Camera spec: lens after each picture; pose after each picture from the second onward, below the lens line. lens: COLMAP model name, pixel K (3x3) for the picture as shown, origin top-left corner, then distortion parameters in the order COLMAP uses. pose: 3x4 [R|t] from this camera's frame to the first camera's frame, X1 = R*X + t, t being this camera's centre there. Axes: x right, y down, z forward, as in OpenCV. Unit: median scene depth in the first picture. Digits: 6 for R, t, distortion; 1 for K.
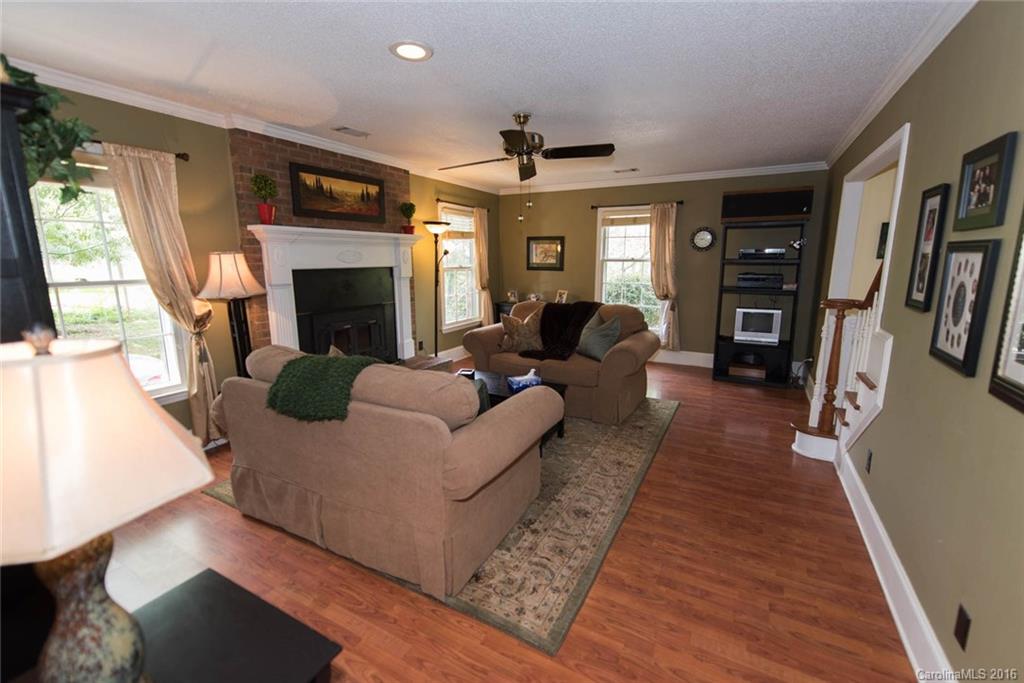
lens RADIAL K [[438.3, 0, 516.1], [0, 438.3, 340.5], [0, 0, 1]] dist [-0.001127, -0.000124]
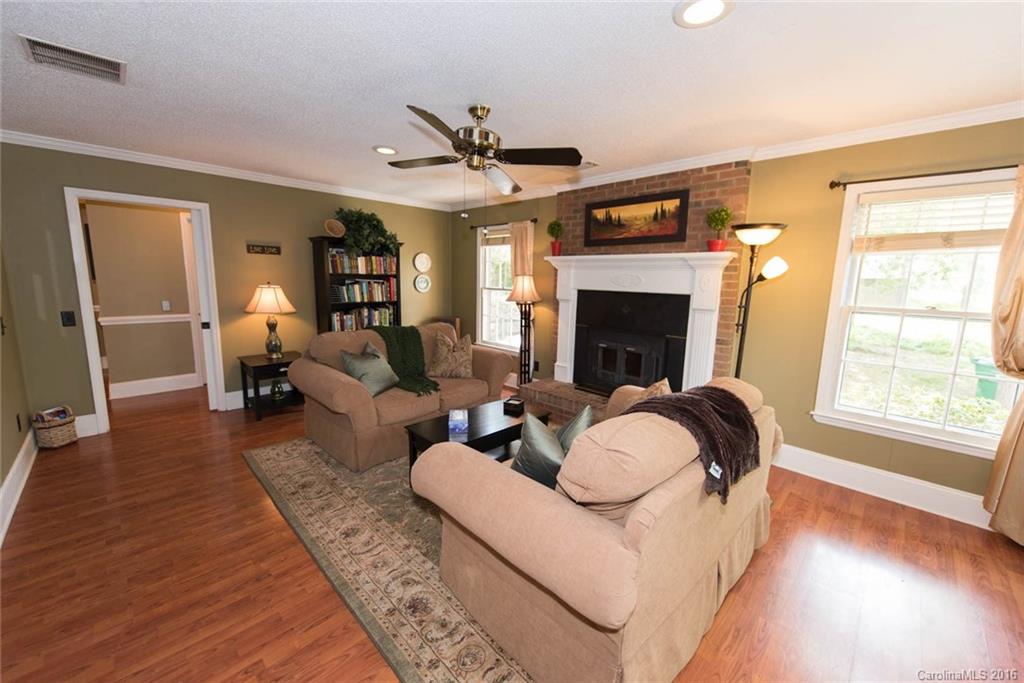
lens RADIAL K [[400.6, 0, 518.6], [0, 400.6, 340.3], [0, 0, 1]] dist [-0.002355, -0.000102]
pose [[-0.292490, 0.145424, -0.945146, 0.613334], [-0.199151, 0.957435, 0.208945, -0.214267], [0.935301, 0.249341, -0.251078, 1.092566]]
